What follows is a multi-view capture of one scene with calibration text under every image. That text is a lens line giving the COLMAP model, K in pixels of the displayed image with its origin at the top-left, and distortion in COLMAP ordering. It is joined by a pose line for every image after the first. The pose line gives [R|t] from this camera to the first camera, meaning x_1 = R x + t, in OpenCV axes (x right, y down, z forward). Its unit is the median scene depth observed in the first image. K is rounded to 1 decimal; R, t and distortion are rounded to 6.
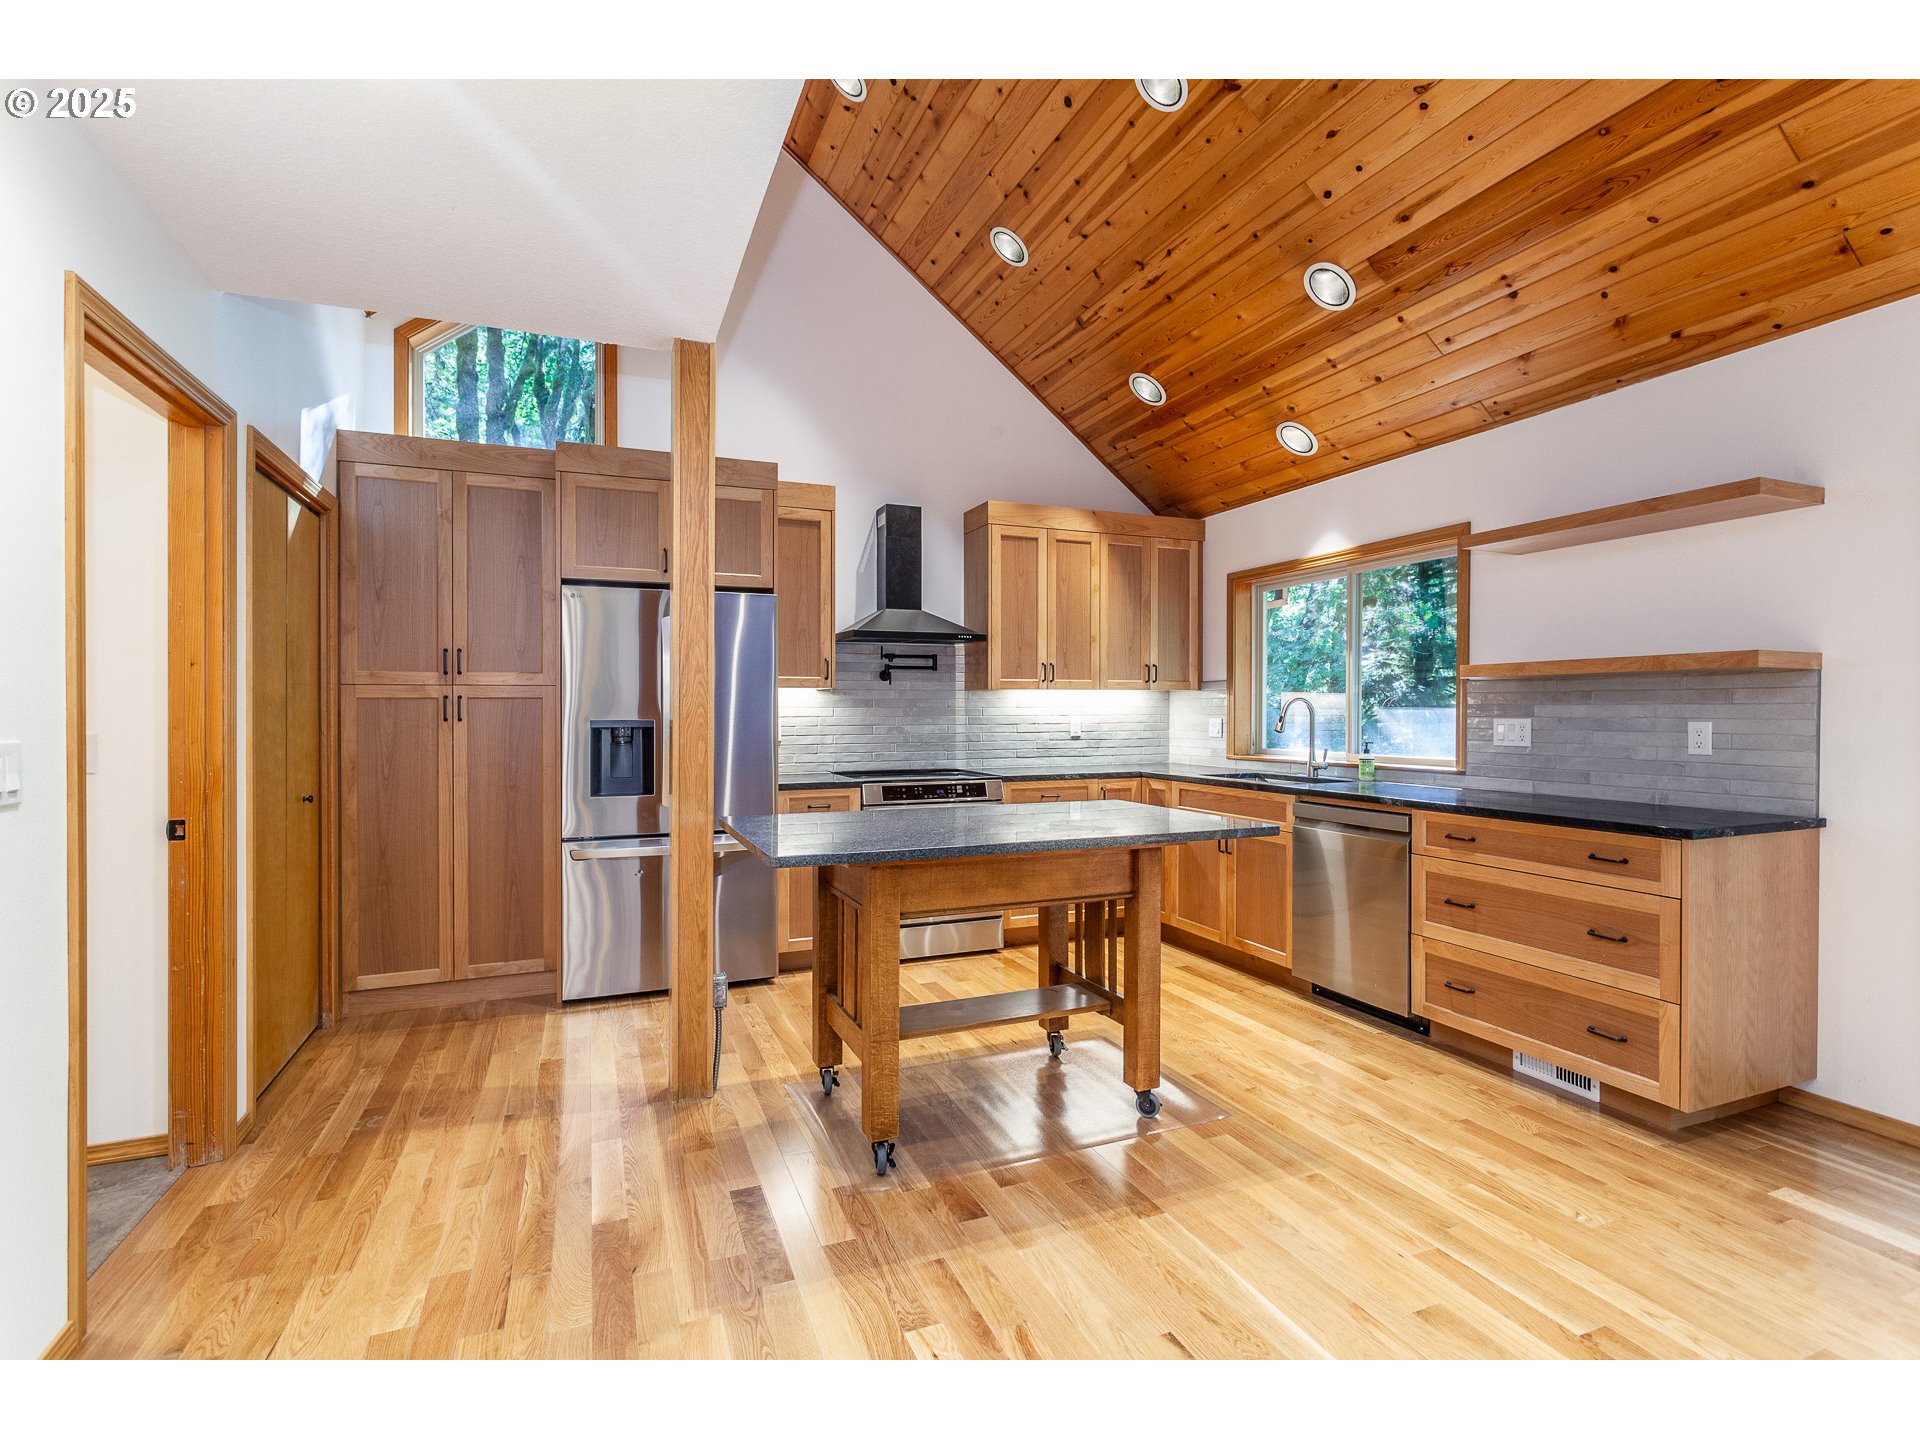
lens RADIAL K [[911.2, 0, 957.4], [0, 911.2, 699.3], [0, 0, 1]] dist [0.000420, 0.000074]
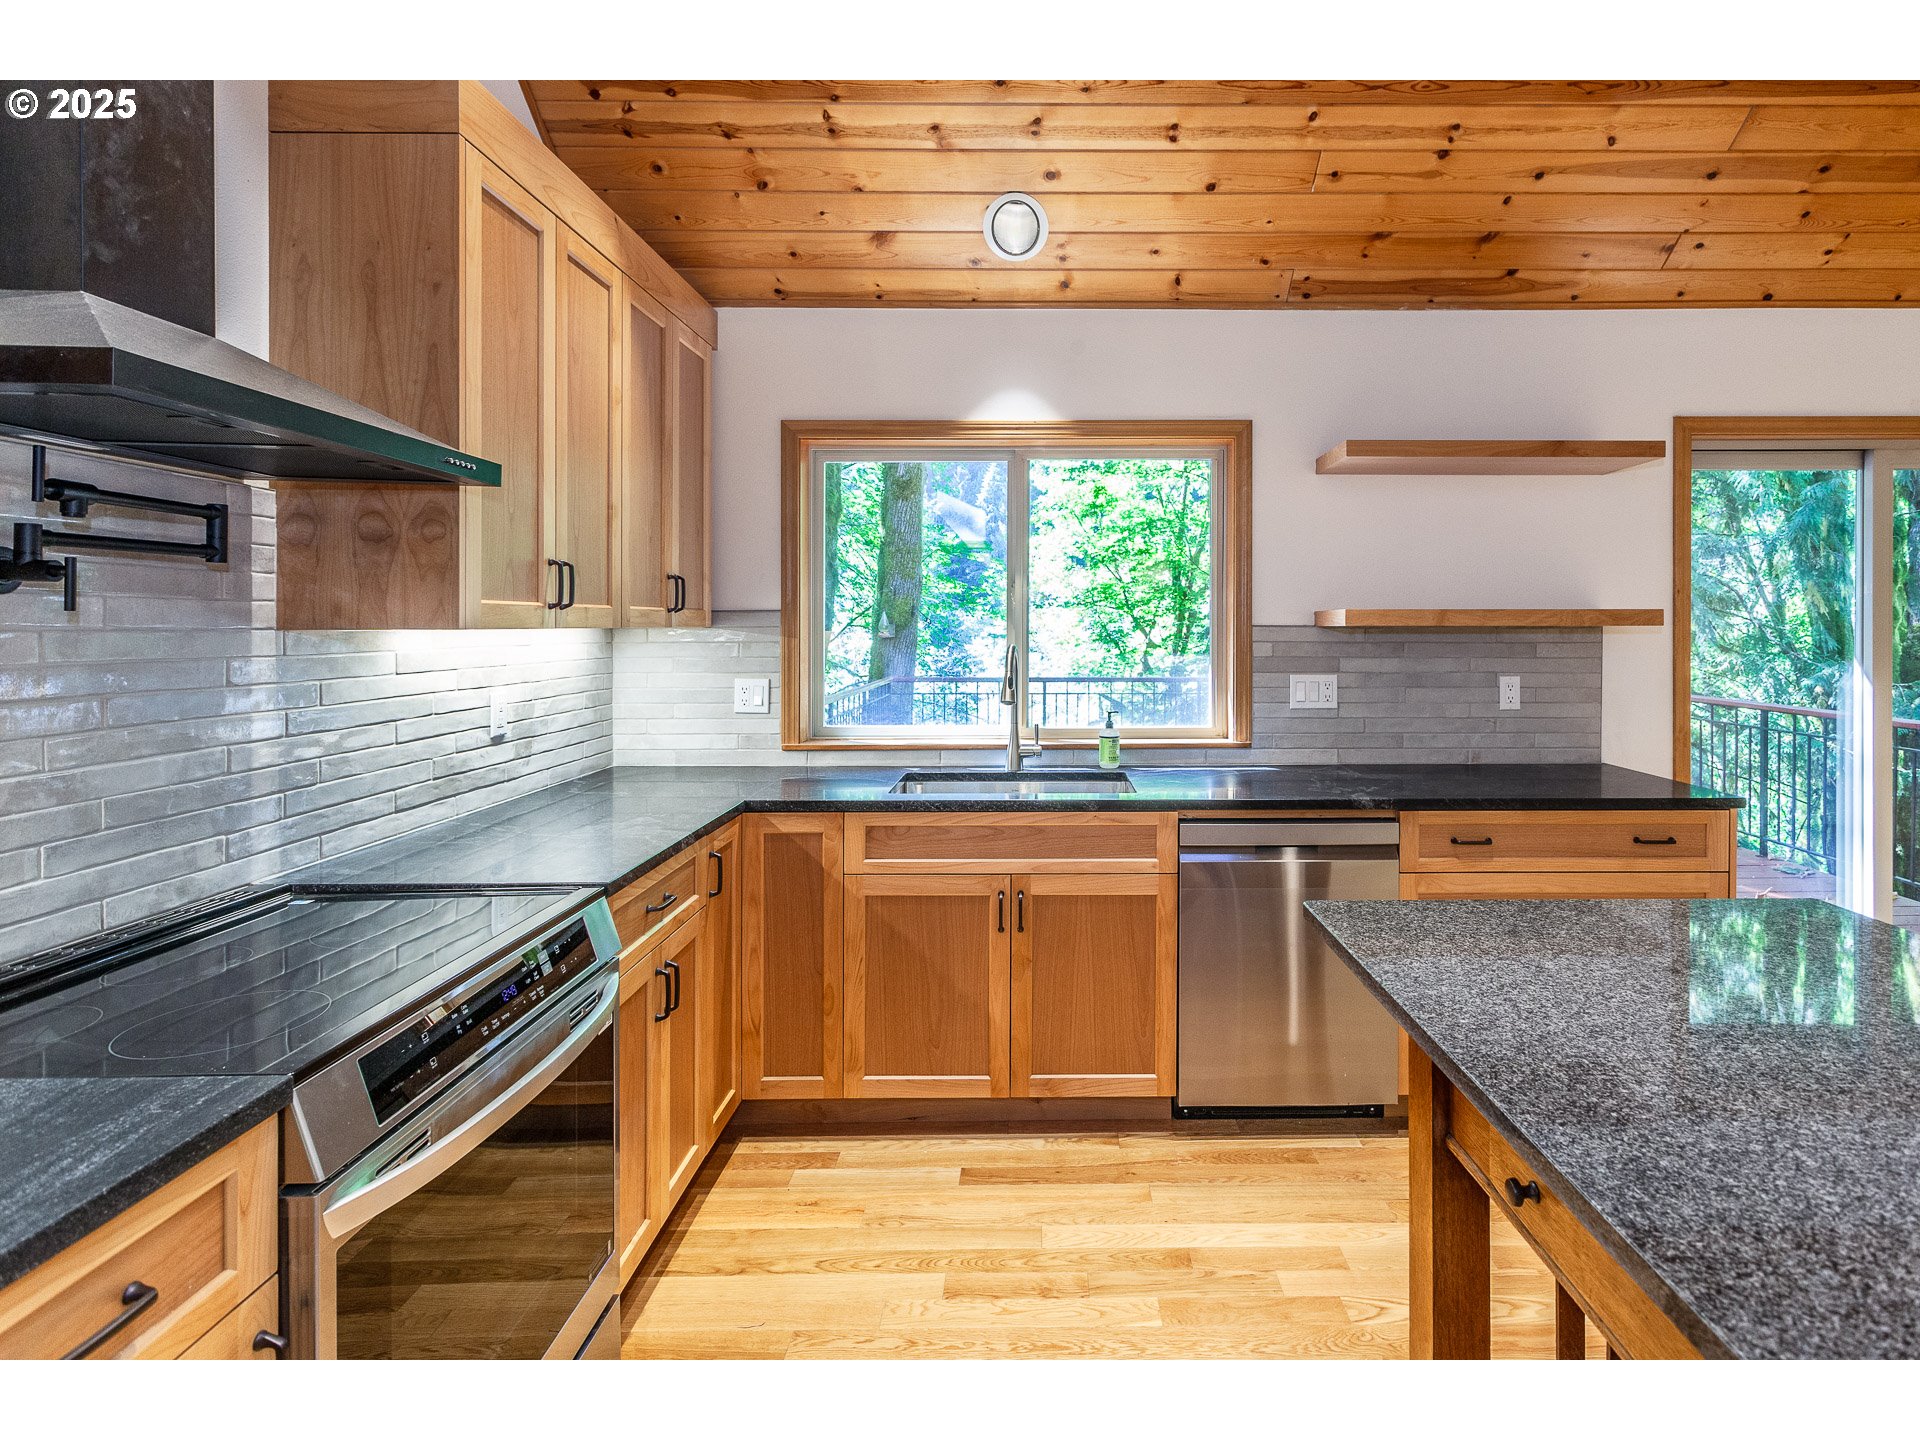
lens RADIAL K [[977.9, 0, 960.0], [0, 977.9, 626.7], [0, 0, 1]] dist [-0.004247, -0.000117]
pose [[0.372937, -0.000898, 0.927856, -0.296845], [-0.012264, 0.999907, 0.005897, -0.021352], [-0.927775, -0.013578, 0.372892, 0.904285]]
